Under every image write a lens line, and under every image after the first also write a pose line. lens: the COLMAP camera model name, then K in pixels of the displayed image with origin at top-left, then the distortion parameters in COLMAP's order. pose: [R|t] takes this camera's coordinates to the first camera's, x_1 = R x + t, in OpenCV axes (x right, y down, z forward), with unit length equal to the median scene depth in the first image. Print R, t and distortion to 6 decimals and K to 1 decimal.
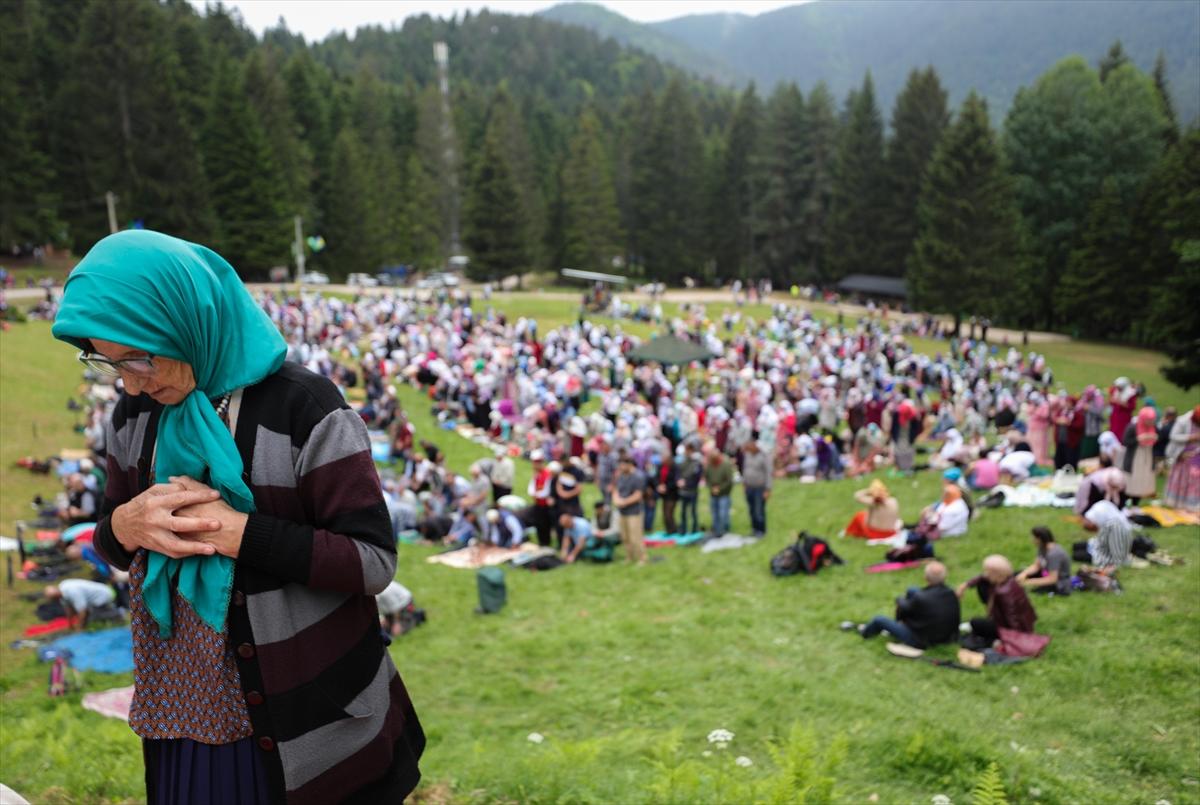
lens RADIAL K [[920.5, 0, 558.1], [0, 920.5, 432.6], [0, 0, 1]] dist [0.001318, 0.012614]
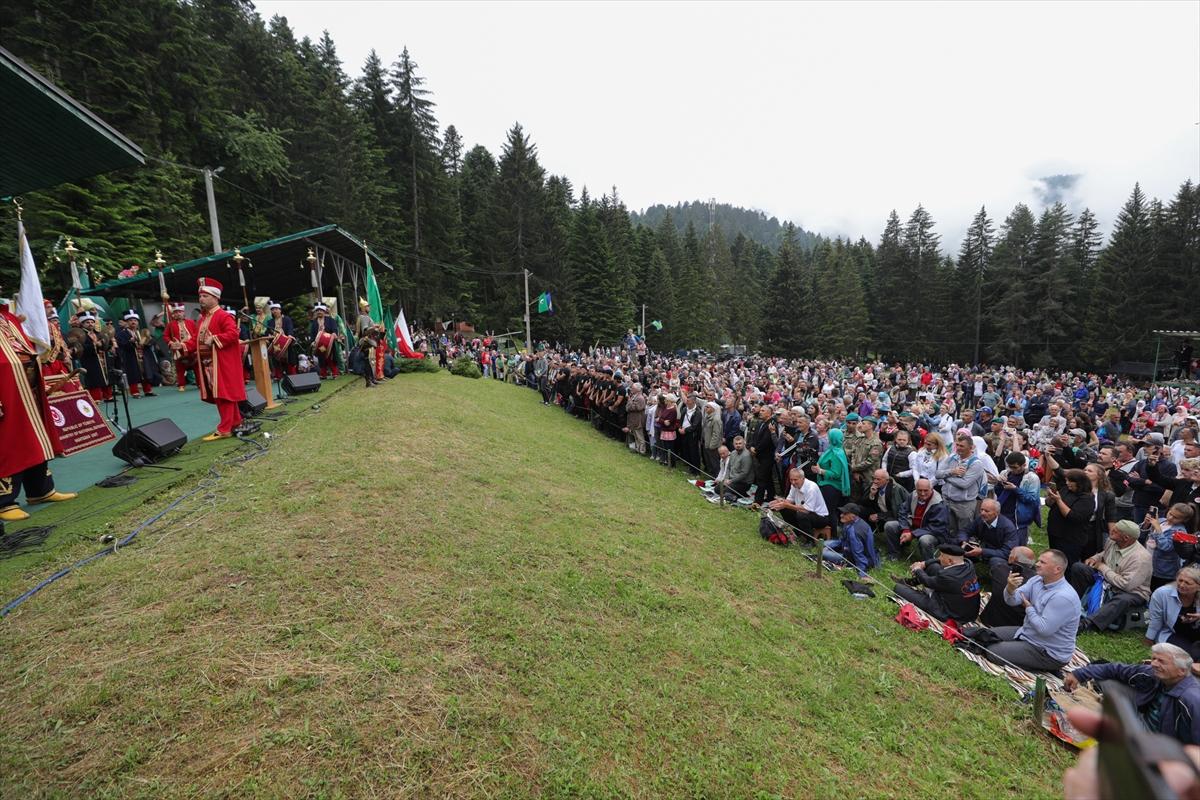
lens RADIAL K [[549.0, 0, 600.0], [0, 549.0, 400.0], [0, 0, 1]] dist [-0.031822, 0.001546]
pose [[0.978765, 0.035366, -0.201912, -0.181188], [-0.055931, 0.993704, -0.097076, -0.029443], [0.197208, 0.106308, 0.974581, 0.269118]]
